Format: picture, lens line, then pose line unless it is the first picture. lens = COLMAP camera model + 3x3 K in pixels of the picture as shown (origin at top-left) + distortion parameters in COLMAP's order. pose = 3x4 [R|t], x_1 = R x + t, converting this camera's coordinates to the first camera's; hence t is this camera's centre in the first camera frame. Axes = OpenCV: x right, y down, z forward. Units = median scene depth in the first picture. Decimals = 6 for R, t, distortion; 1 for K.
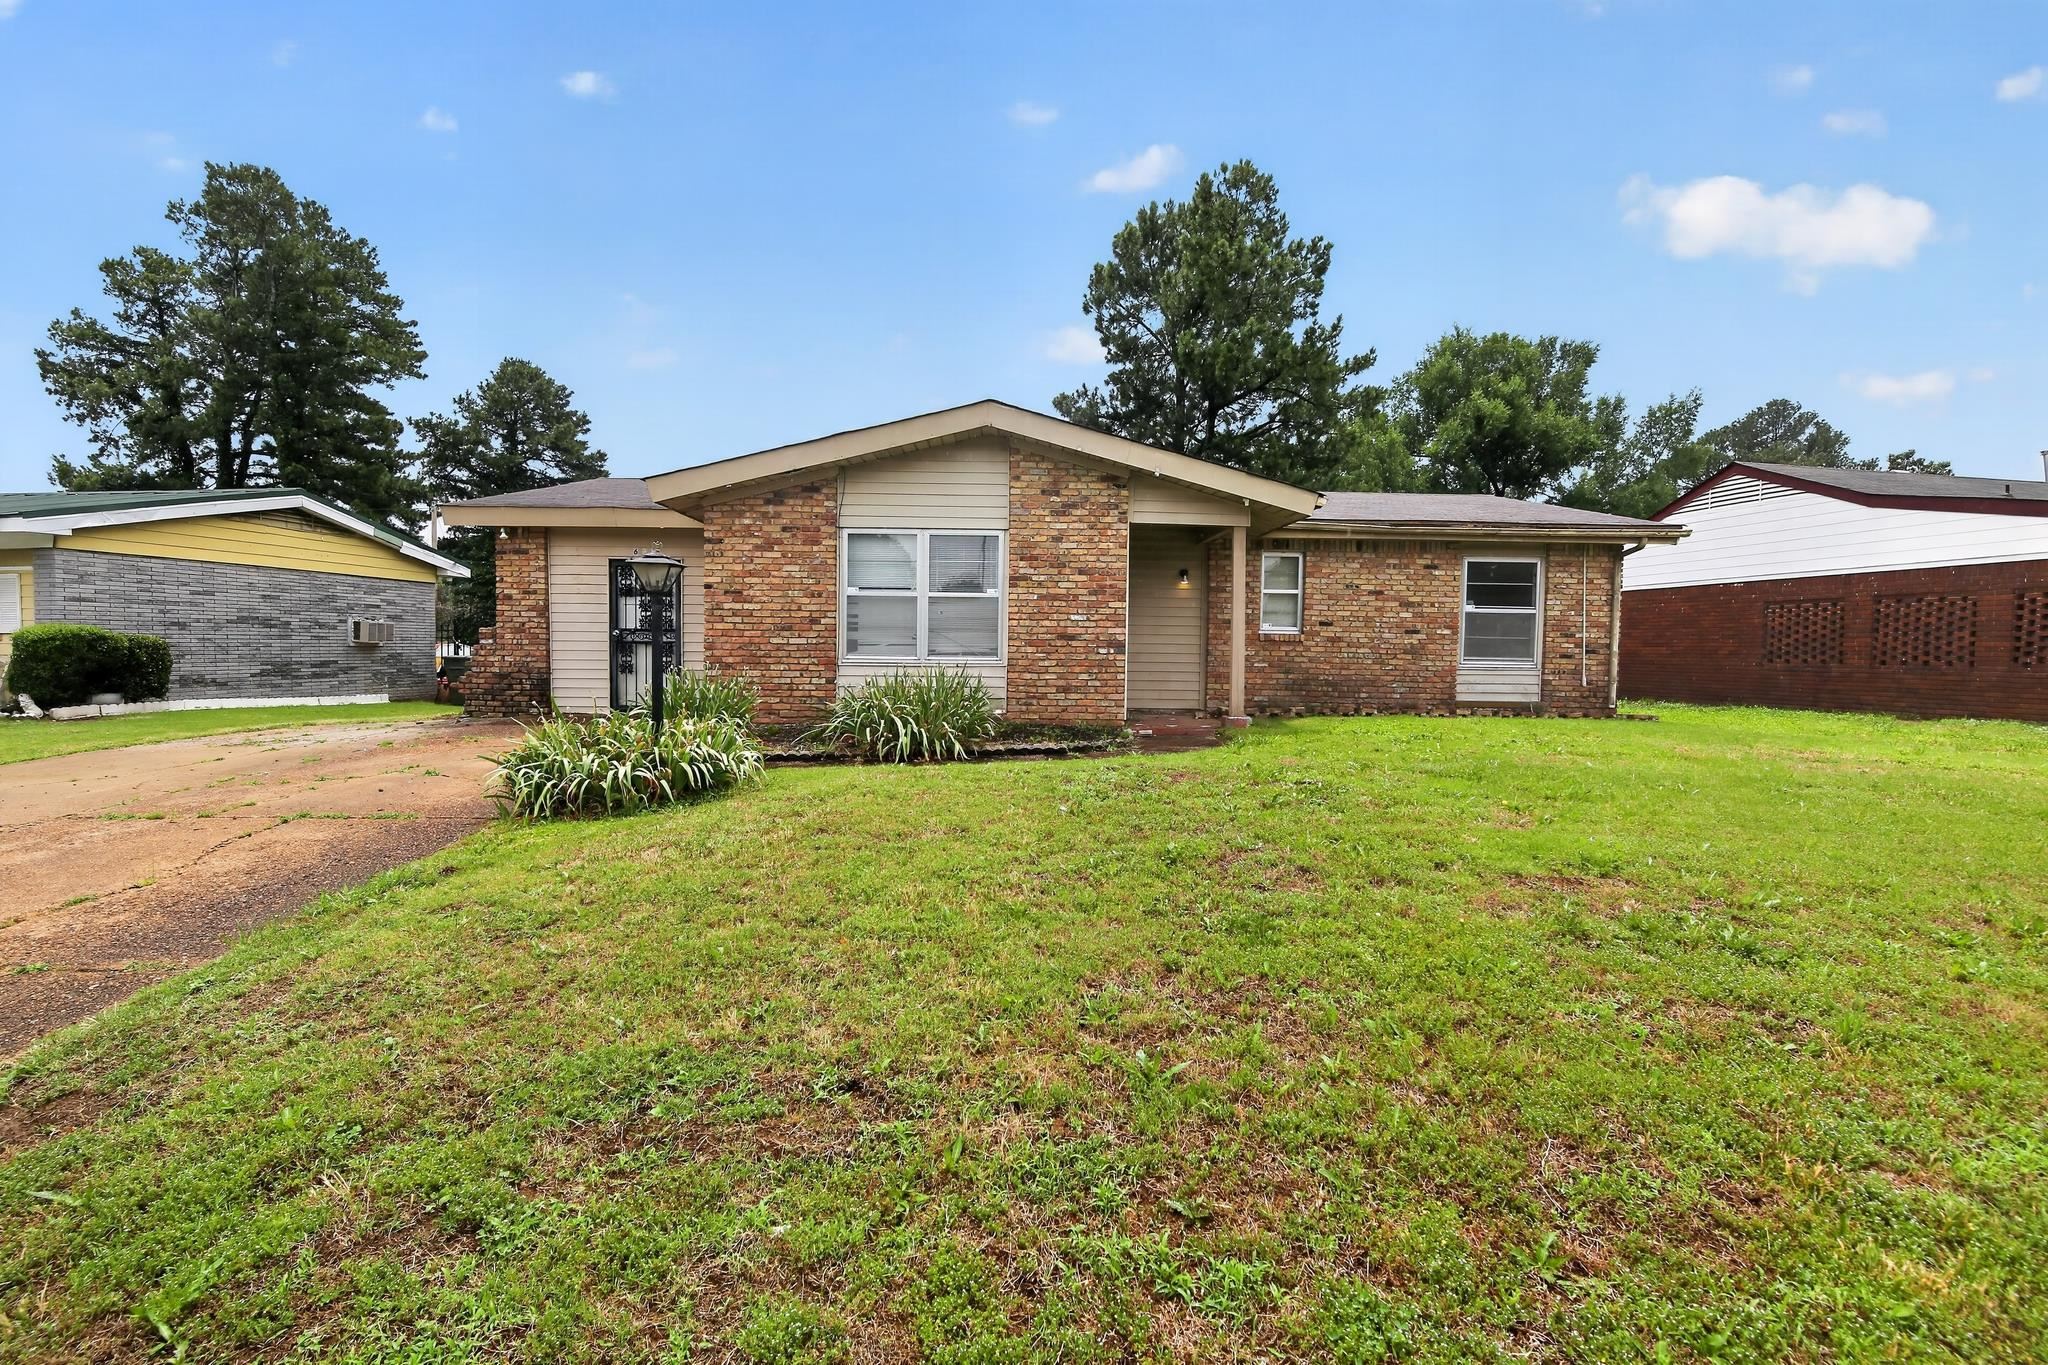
lens RADIAL K [[875.2, 0, 1027.7], [0, 875.2, 679.1], [0, 0, 1]] dist [-0.003773, -0.009796]
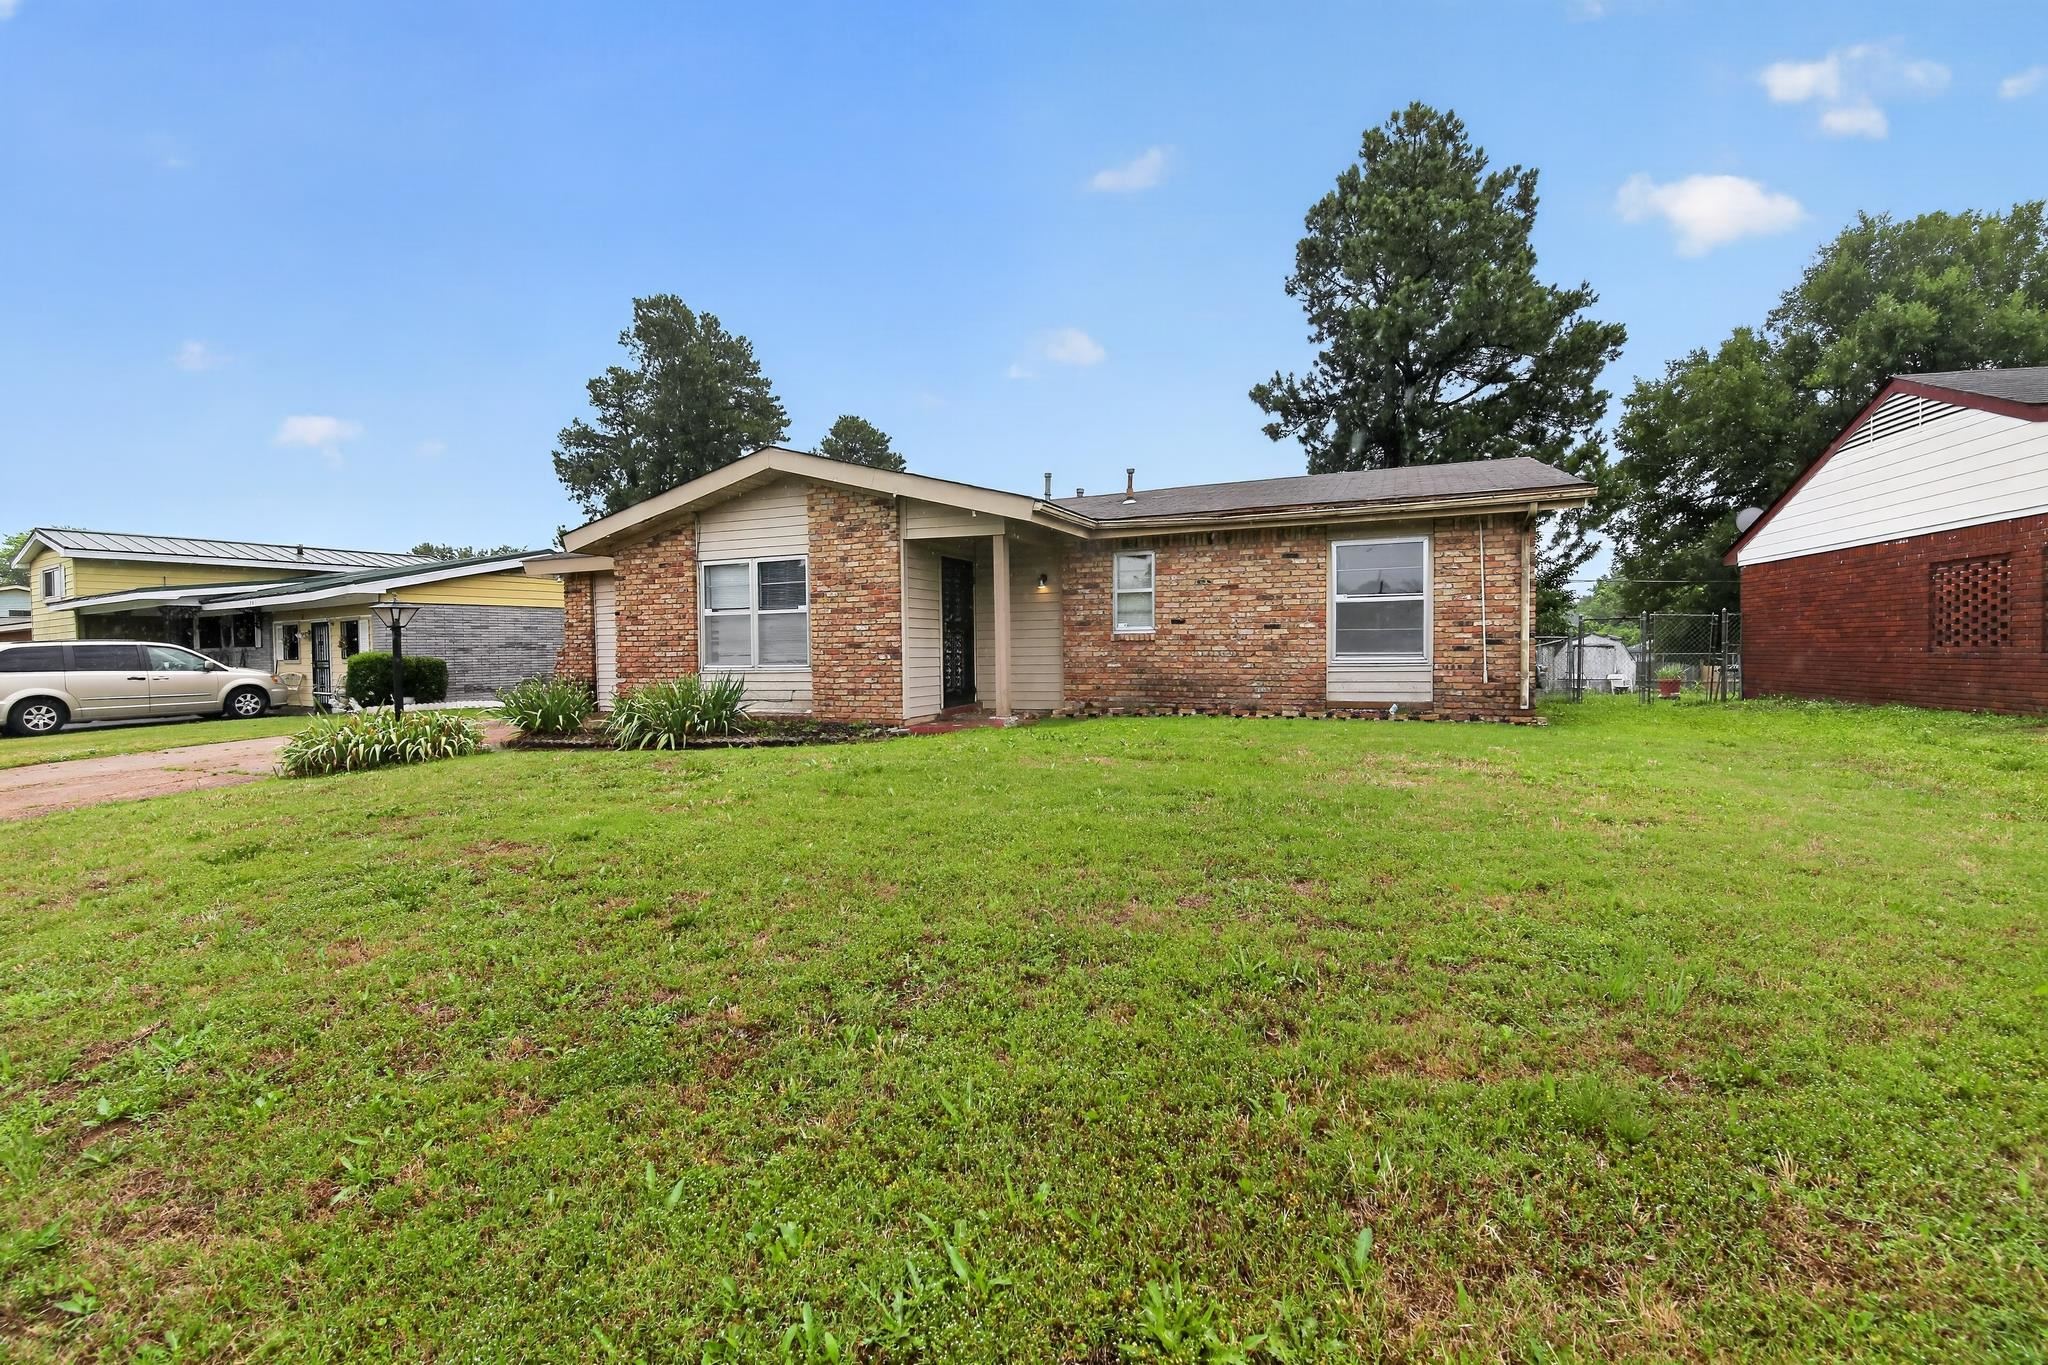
lens RADIAL K [[863.9, 0, 1043.7], [0, 863.9, 675.2], [0, 0, 1]] dist [0.002361, -0.008003]
pose [[0.918366, -0.013542, -0.395500, 0.574607], [0.012247, 0.999908, -0.005800, -0.000072], [0.395542, 0.000483, 0.918448, 0.060456]]
